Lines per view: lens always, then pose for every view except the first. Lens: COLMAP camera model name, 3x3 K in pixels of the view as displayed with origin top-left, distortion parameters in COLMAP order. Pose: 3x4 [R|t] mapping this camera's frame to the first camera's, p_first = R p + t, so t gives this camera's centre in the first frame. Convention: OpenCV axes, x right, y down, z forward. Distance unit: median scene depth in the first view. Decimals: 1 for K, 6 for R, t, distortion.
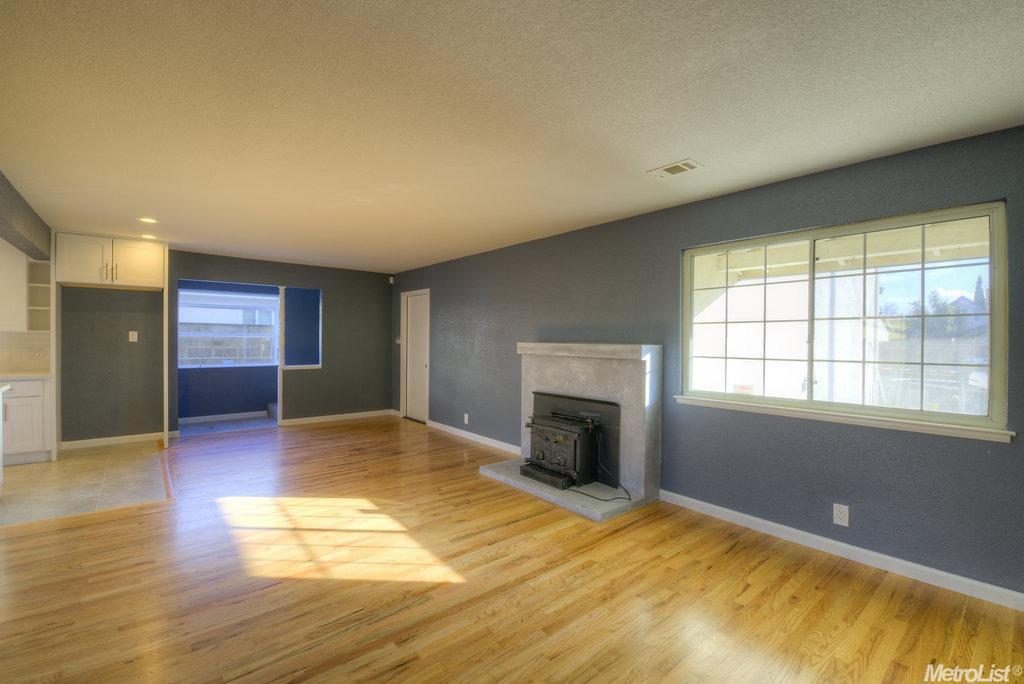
lens RADIAL K [[445.0, 0, 519.9], [0, 445.0, 343.3], [0, 0, 1]] dist [-0.007256, -0.005483]
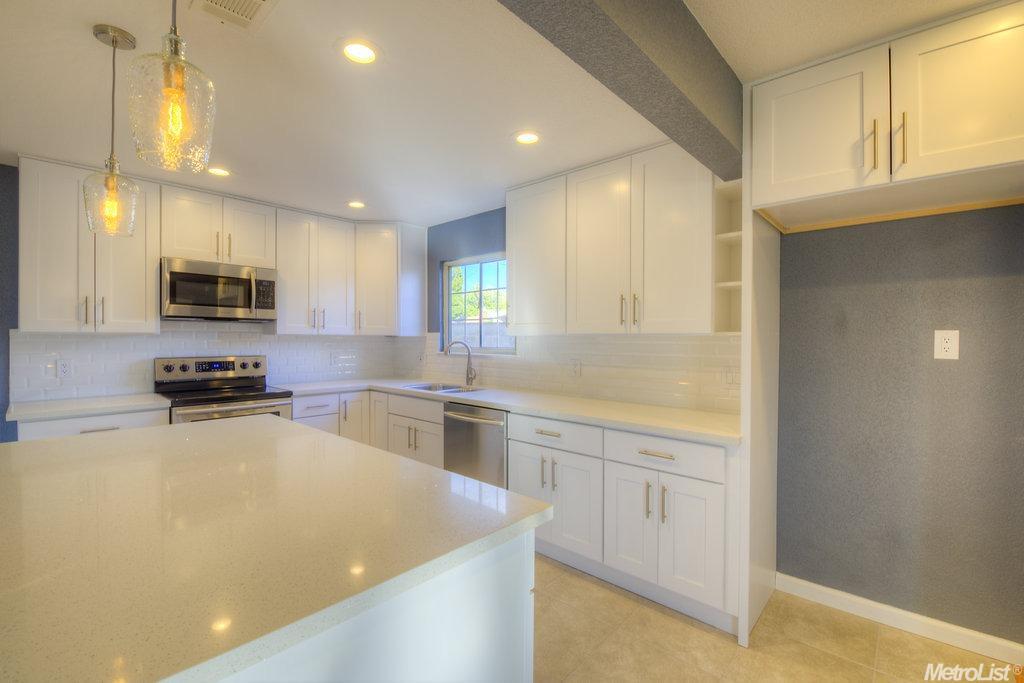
lens RADIAL K [[445.0, 0, 511.5], [0, 445.0, 342.3], [0, 0, 1]] dist [-0.007256, -0.005483]
pose [[0.119274, -0.000060, -0.992861, -0.815537], [-0.014115, 0.999899, -0.001756, -0.016860], [0.992761, 0.014224, 0.119261, 0.878030]]
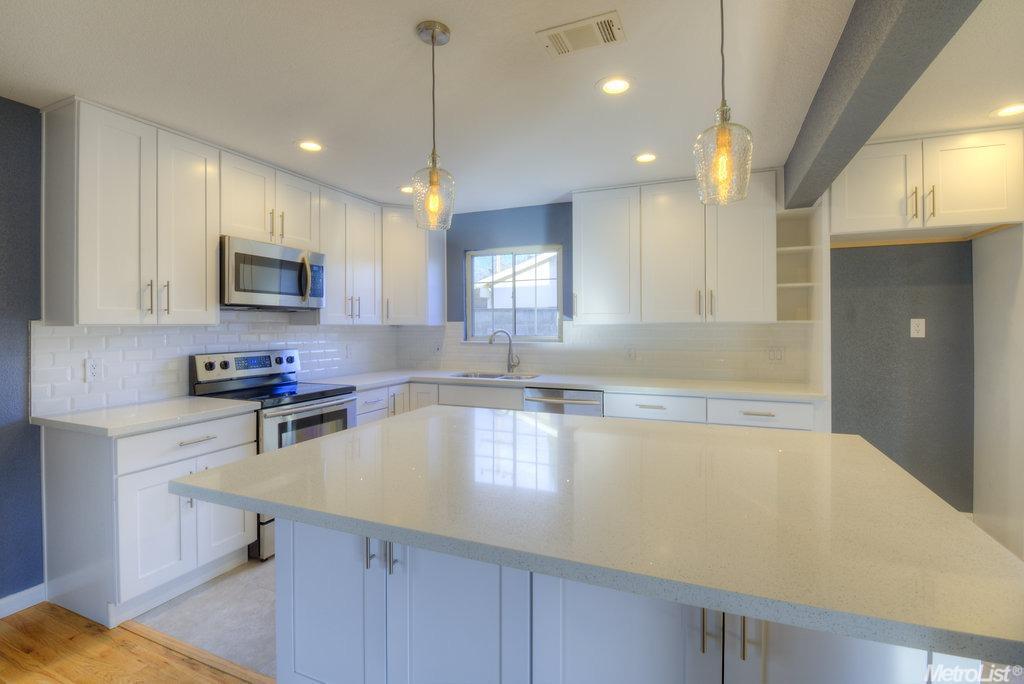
lens RADIAL K [[467.1, 0, 521.6], [0, 467.1, 323.6], [0, 0, 1]] dist [-0.010196, 0.000006]
pose [[0.451518, -0.016552, -0.892109, -0.837216], [-0.000674, 0.999821, -0.018892, -0.013929], [0.892262, 0.009131, 0.451426, 0.426537]]
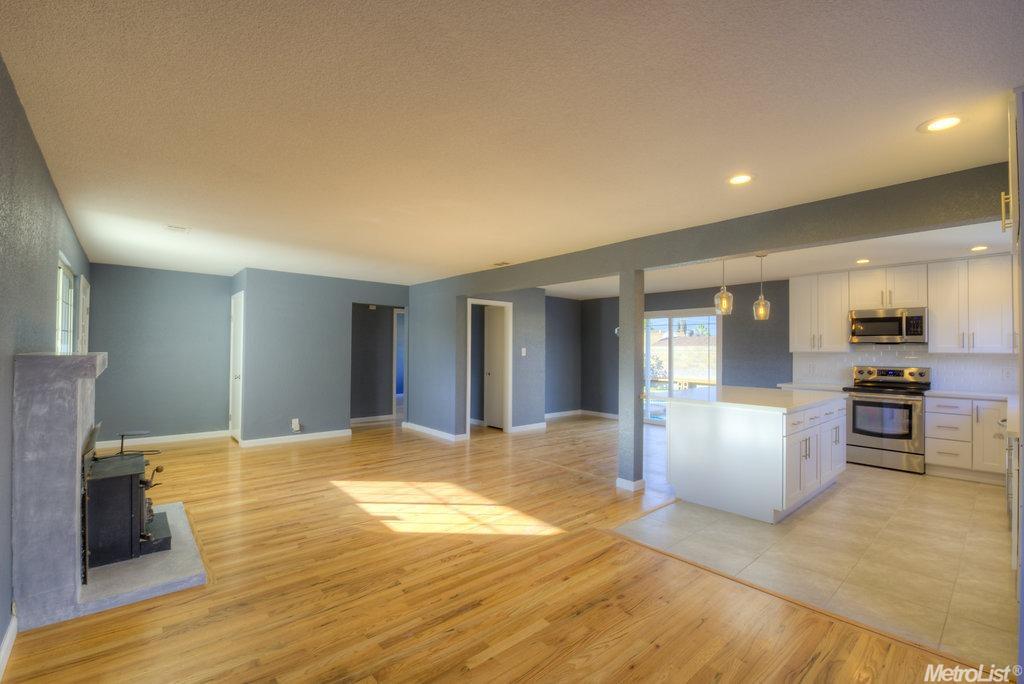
lens RADIAL K [[445.0, 0, 514.4], [0, 445.0, 345.0], [0, 0, 1]] dist [-0.007256, -0.005483]
pose [[-0.999765, -0.020630, -0.006682, -0.555301], [-0.020620, 0.999786, -0.001554, -0.024017], [0.006712, -0.001415, -0.999976, 1.826290]]
